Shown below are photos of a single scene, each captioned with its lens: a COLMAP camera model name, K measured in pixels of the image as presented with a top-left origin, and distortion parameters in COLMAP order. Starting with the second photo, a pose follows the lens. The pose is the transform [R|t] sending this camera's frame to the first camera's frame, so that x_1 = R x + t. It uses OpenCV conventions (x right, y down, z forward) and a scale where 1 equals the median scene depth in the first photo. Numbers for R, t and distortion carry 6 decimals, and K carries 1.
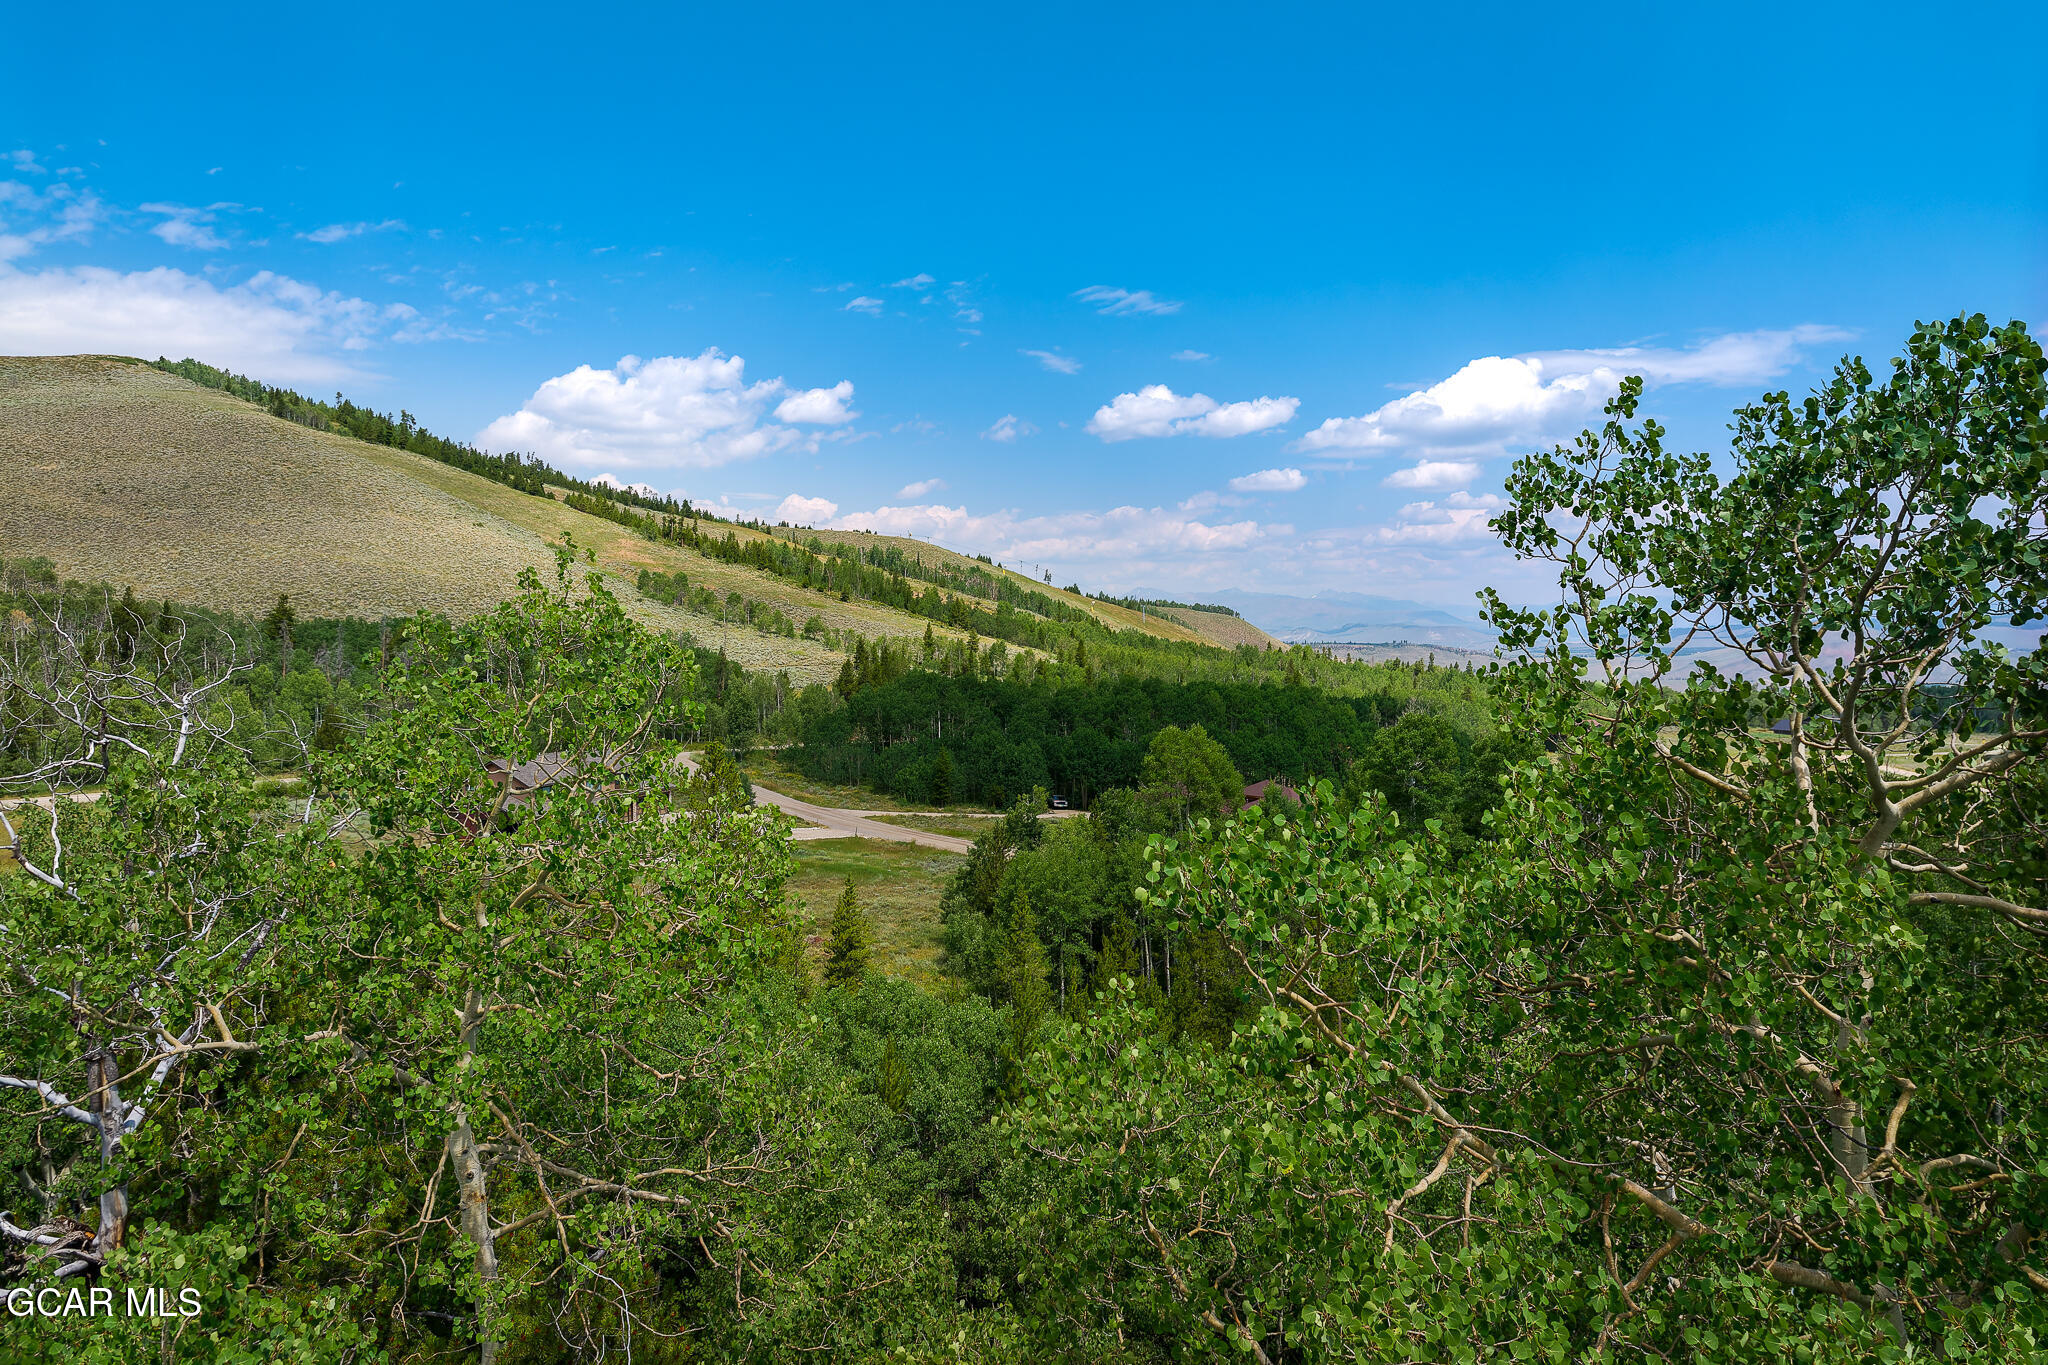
lens RADIAL K [[1354.6, 0, 1024.5], [0, 1354.6, 624.0], [0, 0, 1]] dist [-0.002694, 0.002648]
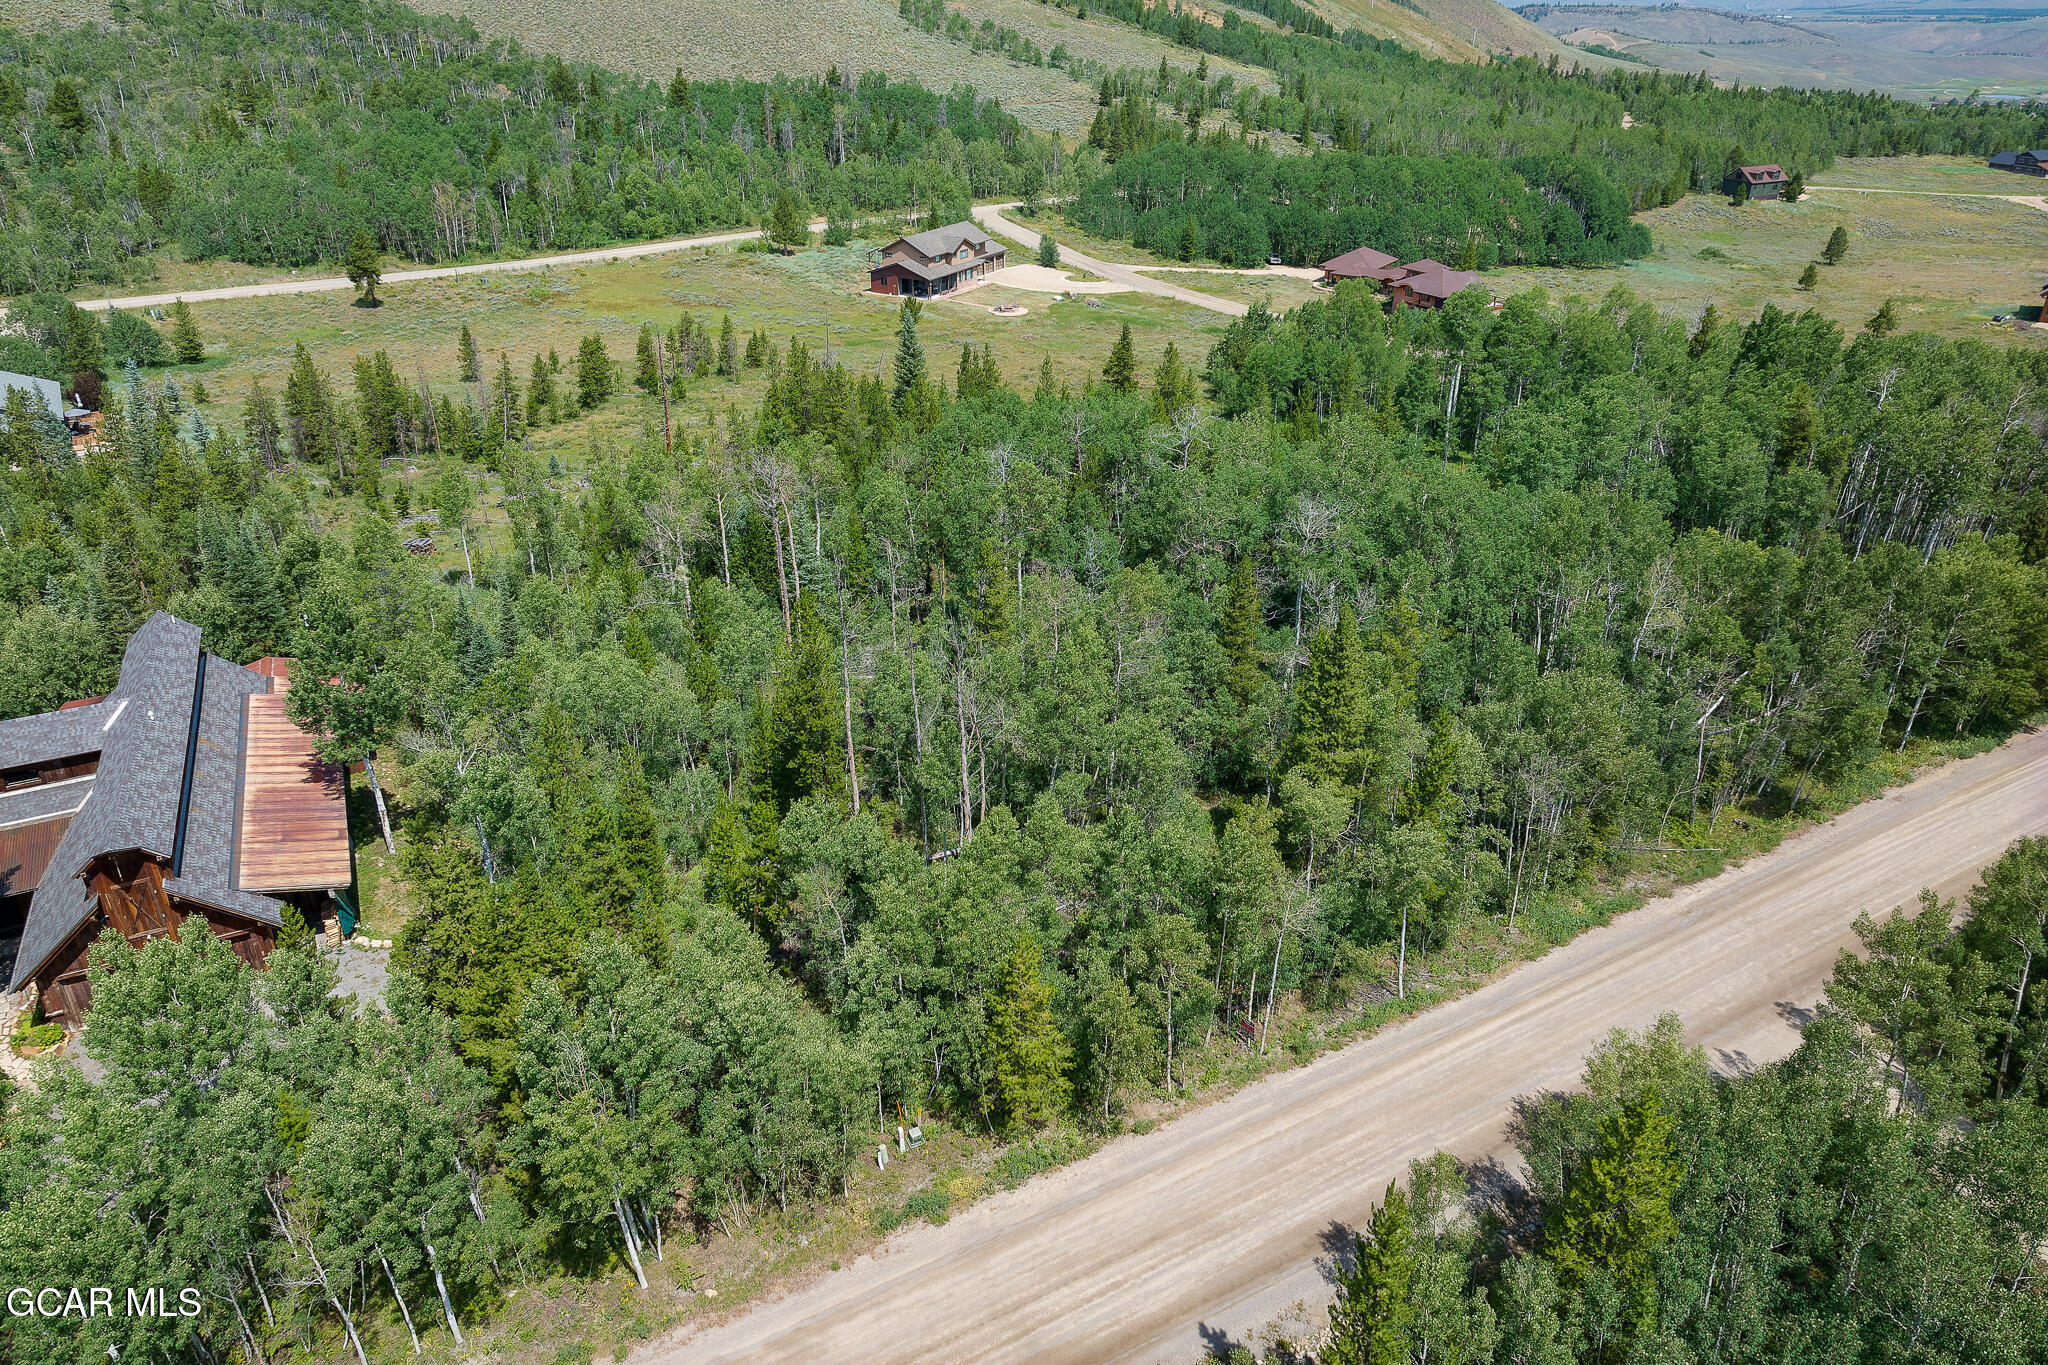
lens RADIAL K [[1354.6, 0, 1024.5], [0, 1354.6, 624.0], [0, 0, 1]] dist [-0.002694, 0.002648]
pose [[0.989805, 0.064141, -0.127168, -0.014483], [-0.002027, 0.899111, 0.437716, -0.073026], [0.142414, -0.432996, 0.890075, -0.217780]]
